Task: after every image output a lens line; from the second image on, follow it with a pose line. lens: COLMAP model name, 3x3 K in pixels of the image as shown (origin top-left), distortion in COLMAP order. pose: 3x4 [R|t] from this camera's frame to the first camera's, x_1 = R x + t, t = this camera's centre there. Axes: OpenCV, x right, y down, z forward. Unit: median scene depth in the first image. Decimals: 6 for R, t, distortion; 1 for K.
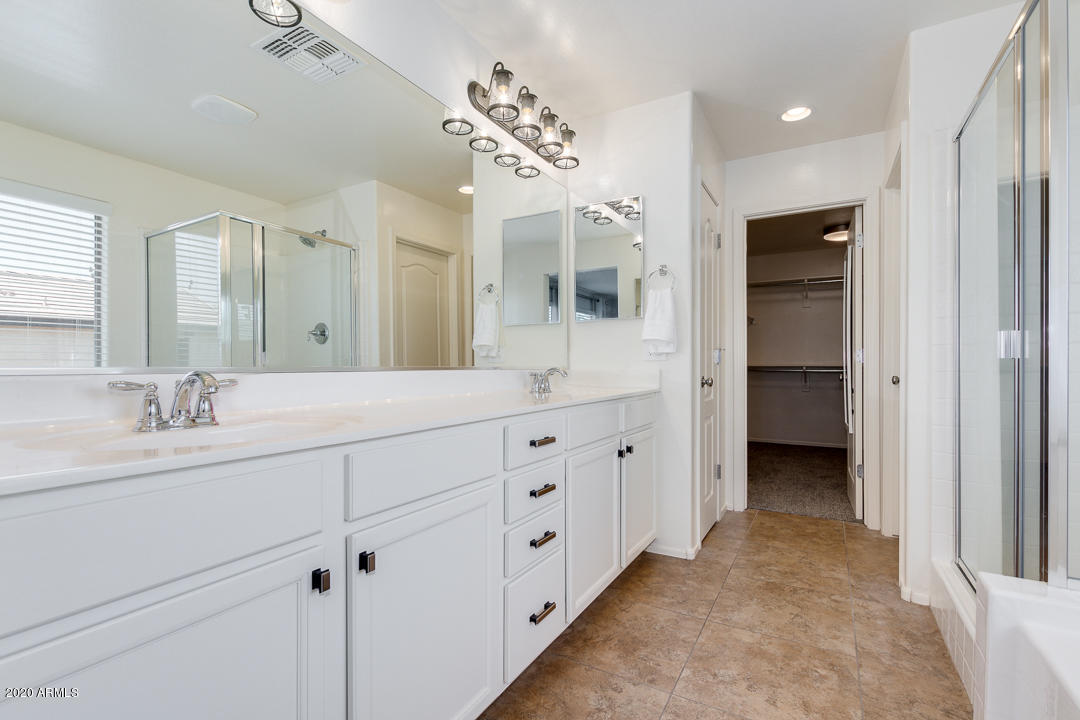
lens RADIAL K [[486.8, 0, 543.5], [0, 486.8, 364.1], [0, 0, 1]] dist [-0.000832, -0.001495]
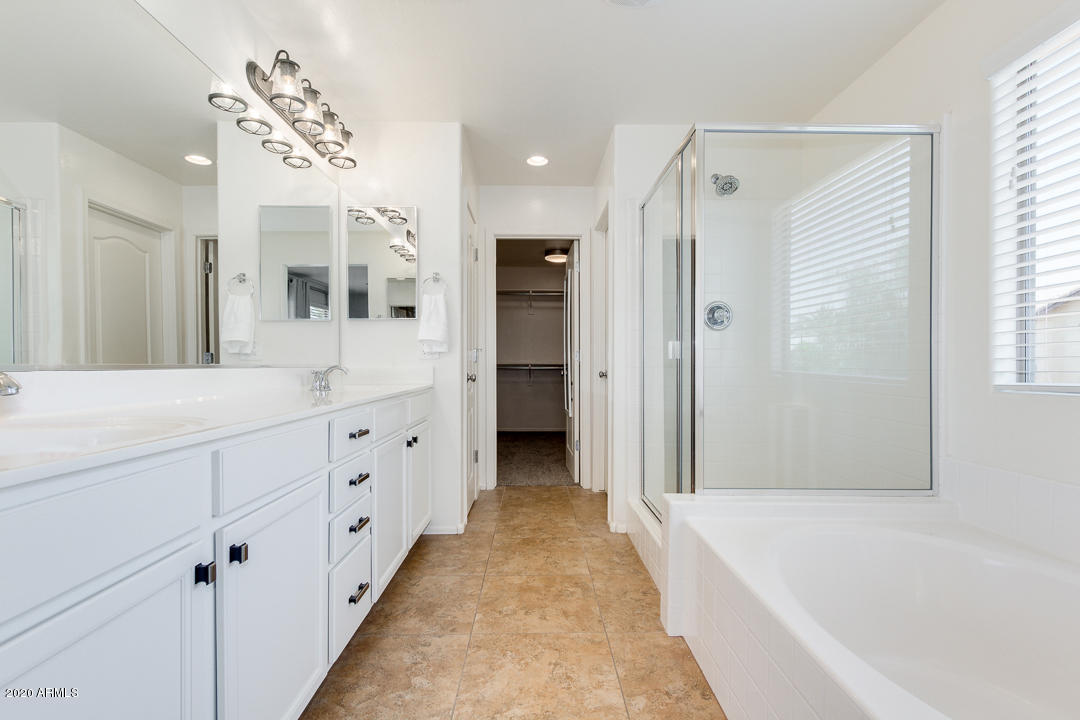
lens RADIAL K [[490.6, 0, 537.3], [0, 490.6, 359.7], [0, 0, 1]] dist [-0.002044, -0.000626]
pose [[0.860149, 0.004240, 0.510025, -0.131175], [-0.001530, 0.999982, -0.005732, 0.000437], [-0.510041, 0.004150, 0.860140, -0.081830]]
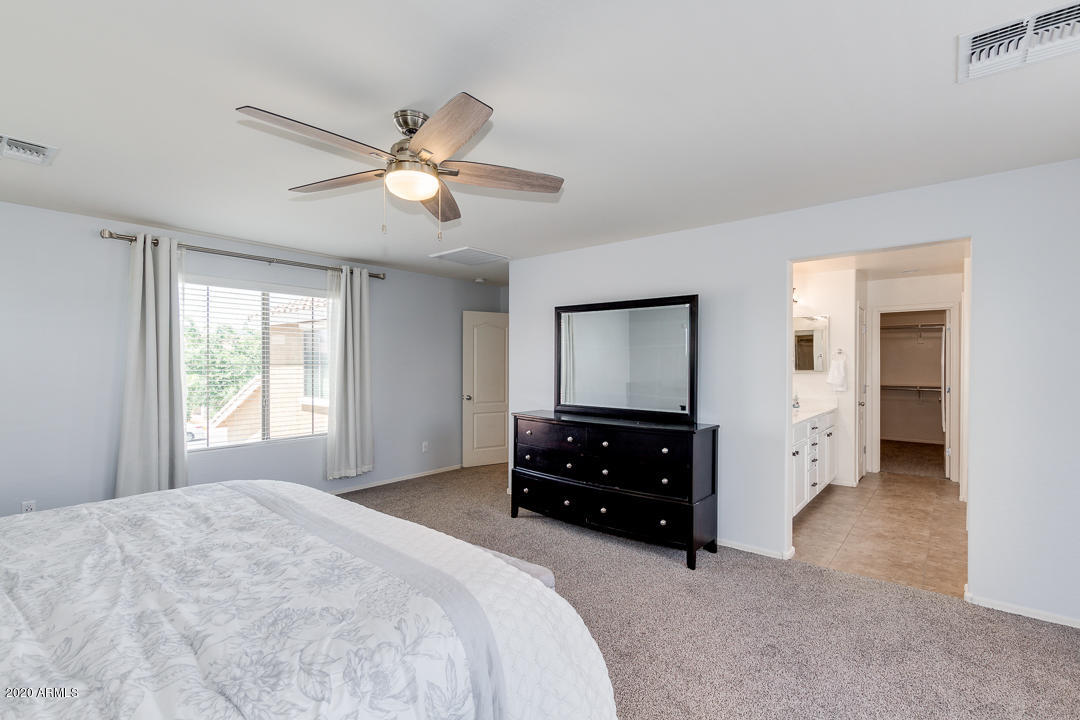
lens RADIAL K [[490.6, 0, 537.3], [0, 490.6, 359.7], [0, 0, 1]] dist [-0.002044, -0.000626]
pose [[0.984018, 0.003877, -0.178024, -0.697123], [-0.004317, 0.999989, -0.002083, -0.150459], [0.178014, 0.002818, 0.984024, -1.387978]]
